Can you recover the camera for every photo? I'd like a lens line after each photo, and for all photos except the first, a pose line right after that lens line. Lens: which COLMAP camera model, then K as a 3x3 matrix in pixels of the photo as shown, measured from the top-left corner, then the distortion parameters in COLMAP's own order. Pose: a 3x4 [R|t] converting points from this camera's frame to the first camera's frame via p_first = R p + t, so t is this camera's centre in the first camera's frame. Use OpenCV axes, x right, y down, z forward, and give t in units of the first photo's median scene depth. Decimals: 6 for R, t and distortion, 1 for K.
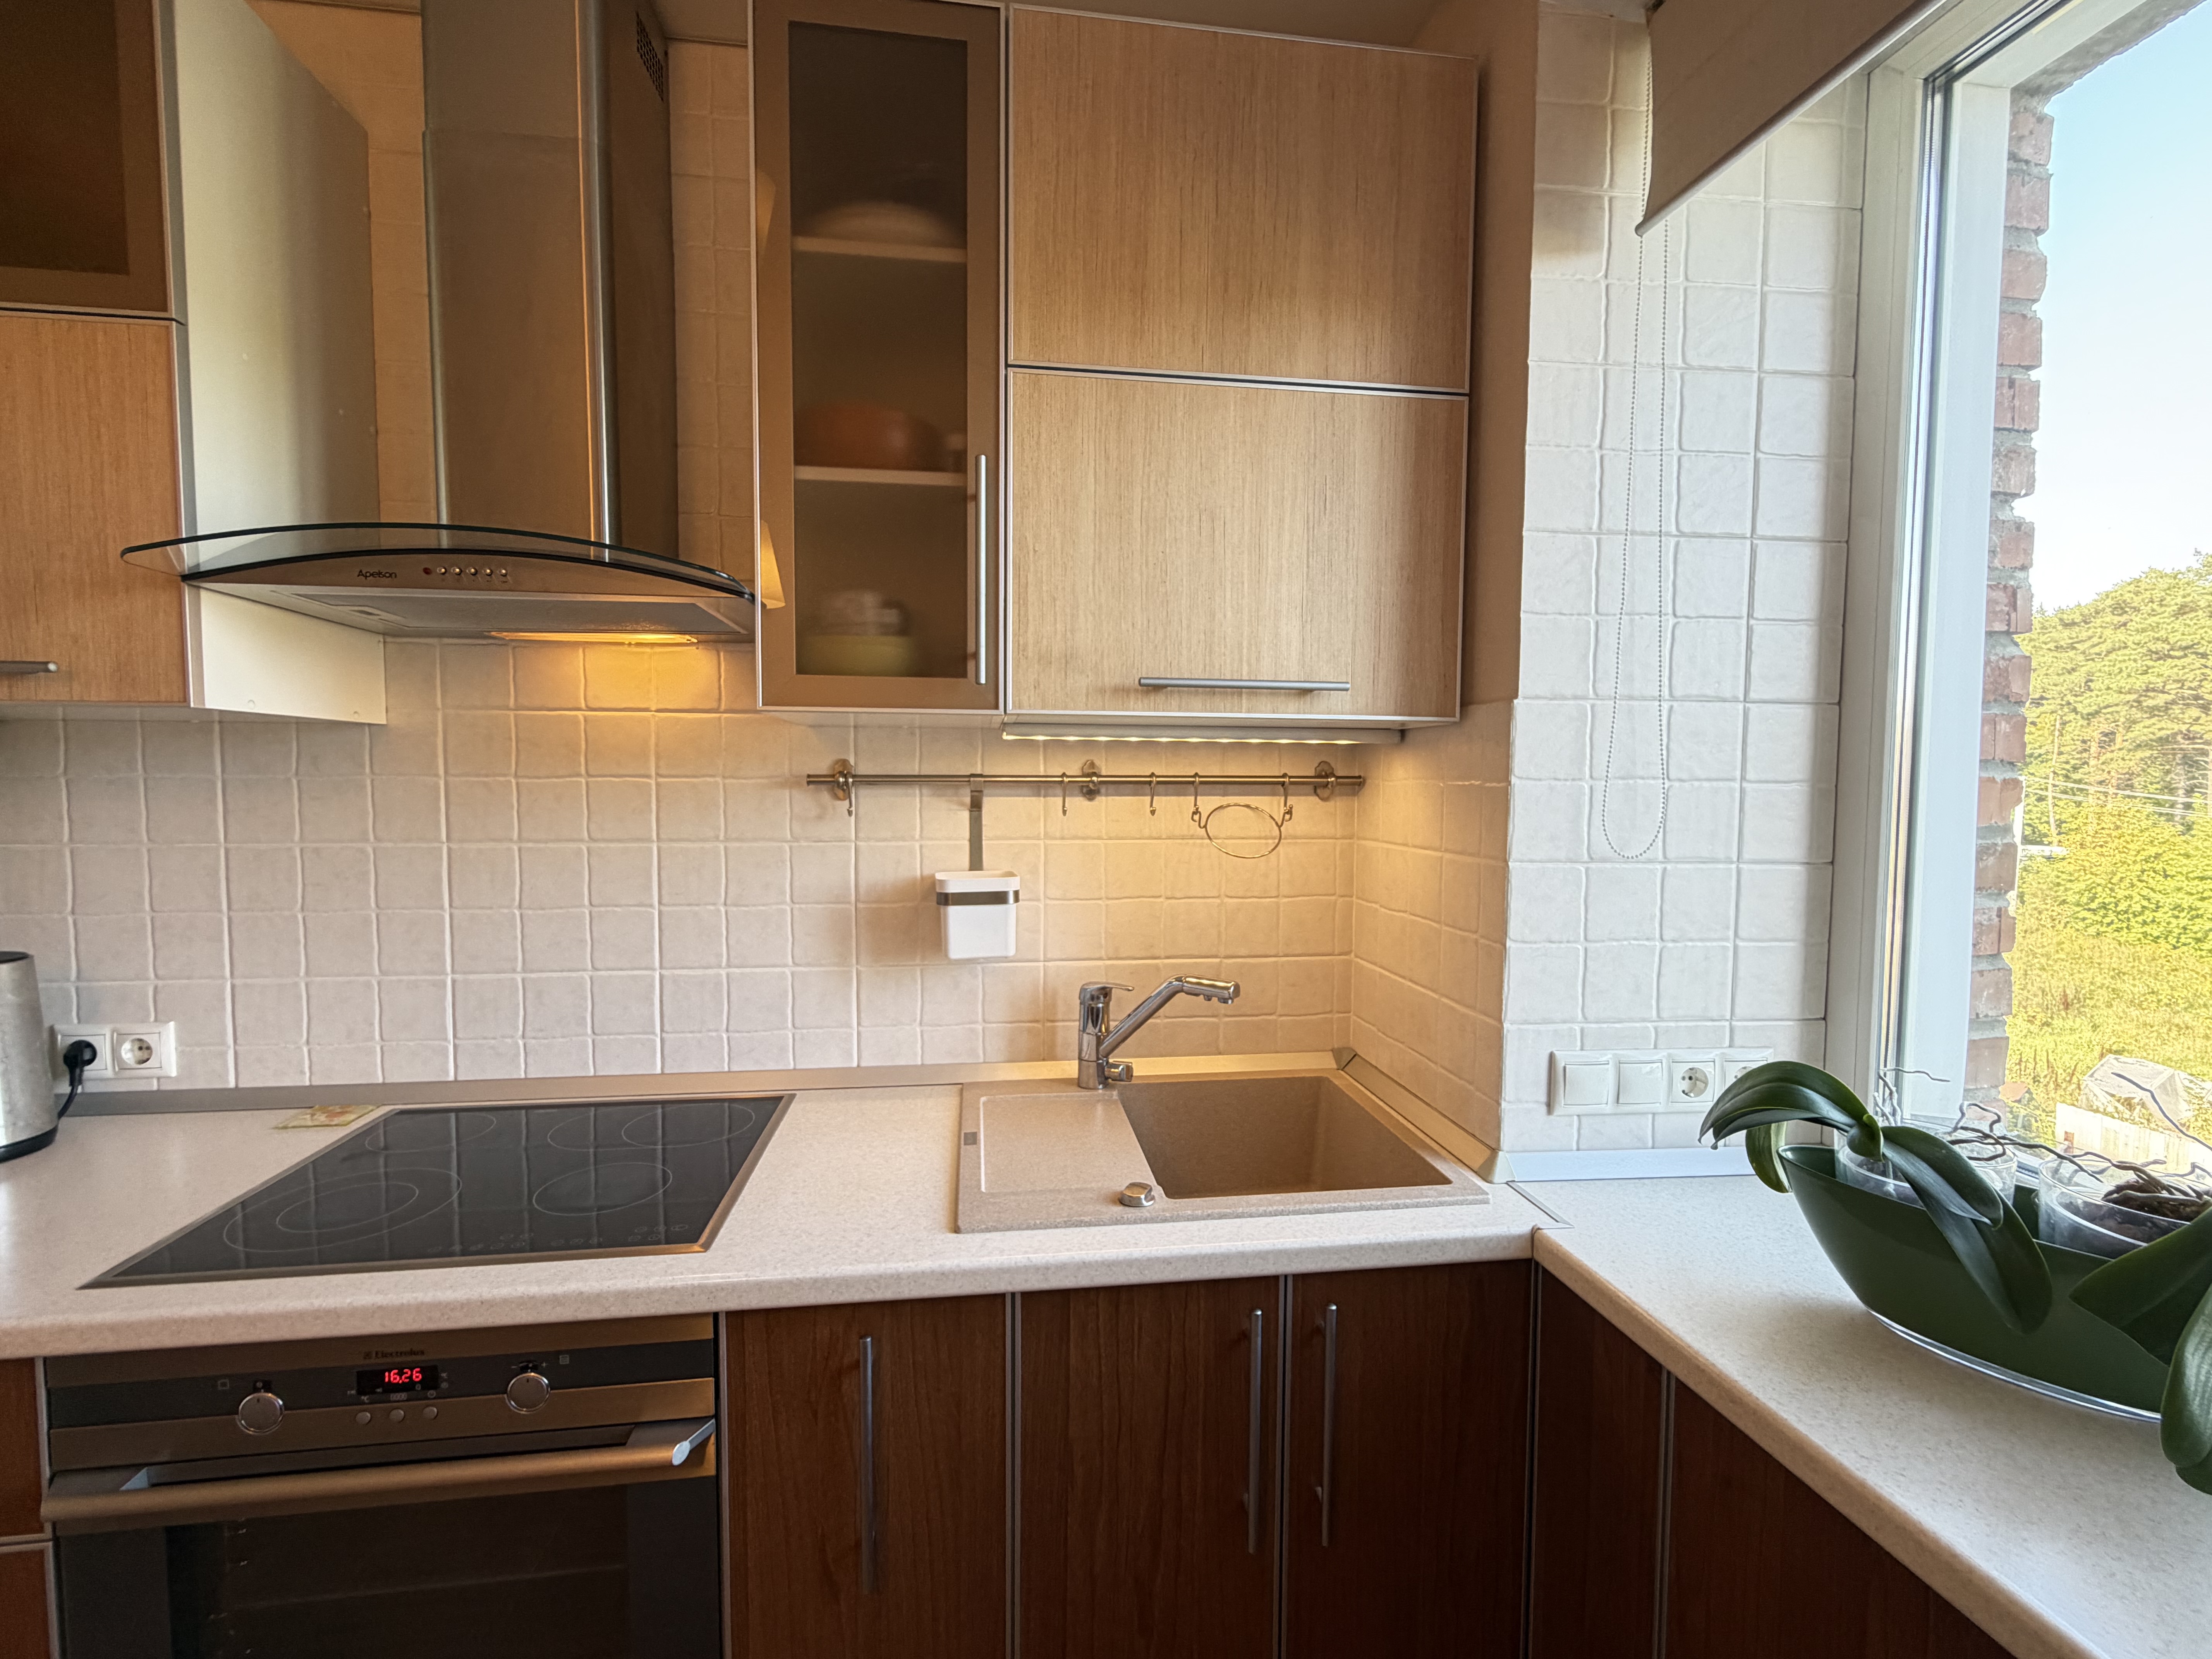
lens RADIAL K [[956.6, 0, 1105.2], [0, 956.6, 829.8], [0, 0, 1]] dist [-0.001135, 0.000205]
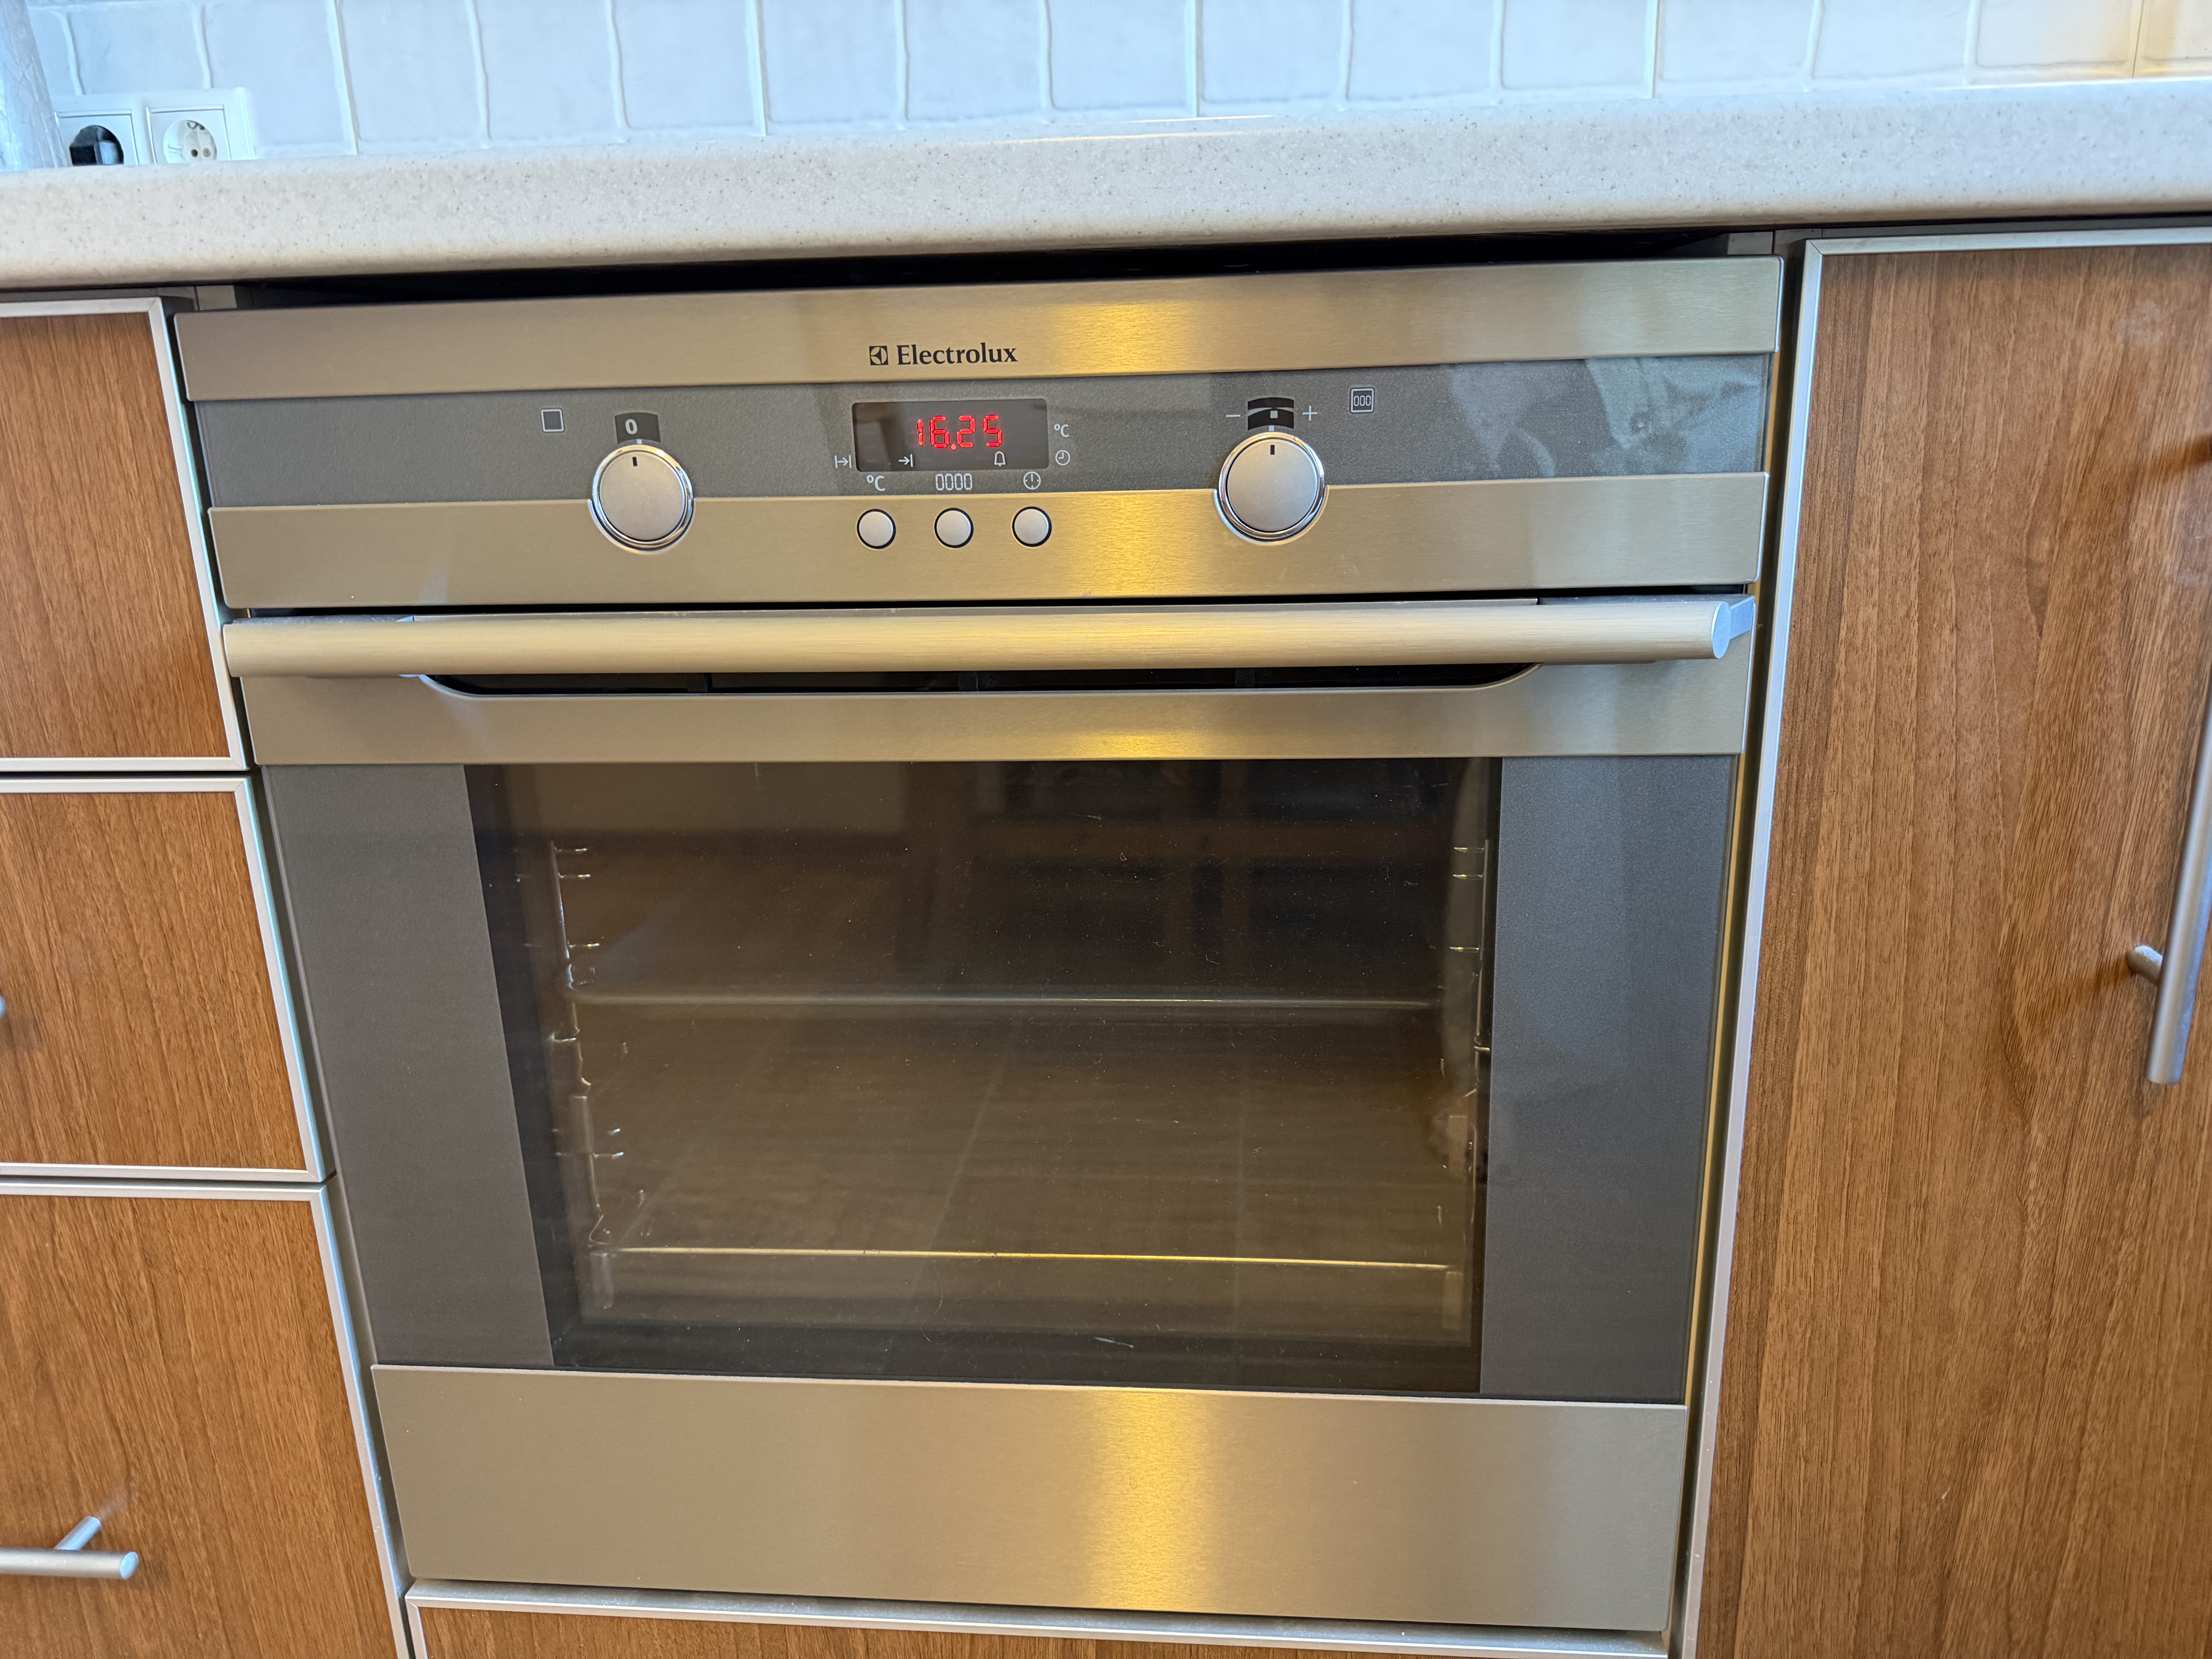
lens RADIAL K [[1581.8, 0, 1110.3], [0, 1581.8, 821.1], [0, 0, 1]] dist [0.009121, -0.012060]
pose [[0.973445, 0.031058, -0.226805, -0.411405], [0.022171, 0.973305, 0.228441, 0.453445], [0.227845, -0.227403, 0.946770, 0.296697]]
